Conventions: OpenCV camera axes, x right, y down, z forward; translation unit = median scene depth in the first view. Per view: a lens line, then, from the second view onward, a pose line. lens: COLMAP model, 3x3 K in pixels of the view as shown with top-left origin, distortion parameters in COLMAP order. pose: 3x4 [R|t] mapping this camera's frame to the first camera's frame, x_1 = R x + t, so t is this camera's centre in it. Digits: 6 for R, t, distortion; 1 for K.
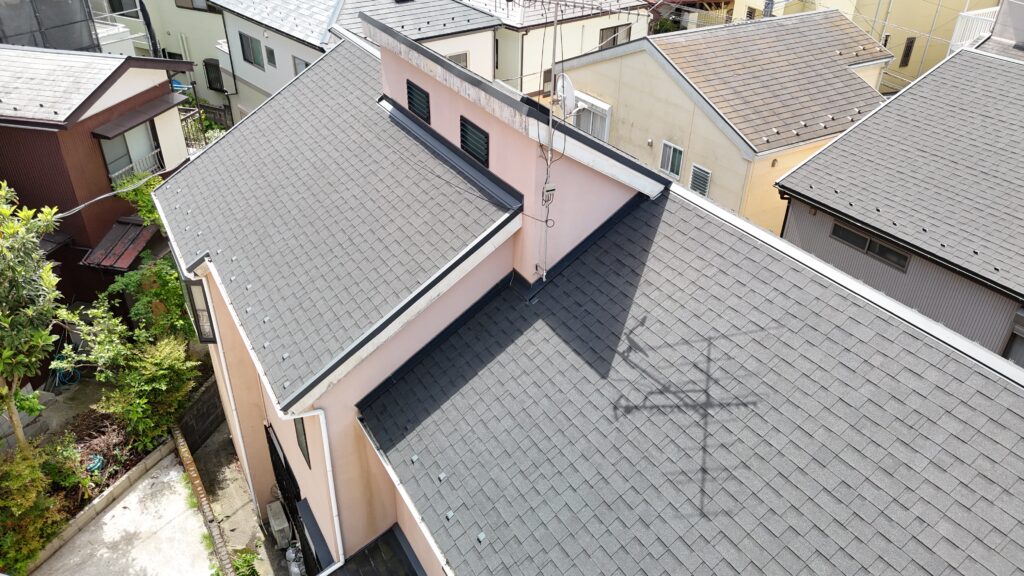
lens RADIAL K [[756.6, 0, 513.9], [0, 756.6, 287.7], [0, 0, 1]] dist [0.022729, -0.028789]
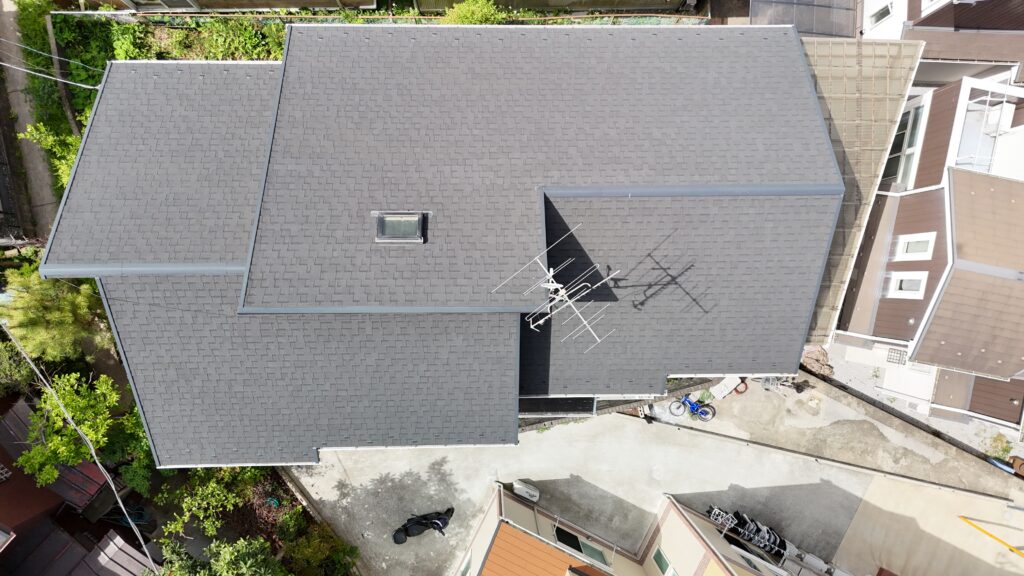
lens RADIAL K [[756.6, 0, 513.8], [0, 756.6, 287.7], [0, 0, 1]] dist [0.022729, -0.028789]
pose [[0.494291, -0.869249, -0.009067, 0.040517], [0.426239, 0.233261, 0.874020, -1.705519], [-0.757626, -0.435885, 0.485806, 0.317485]]
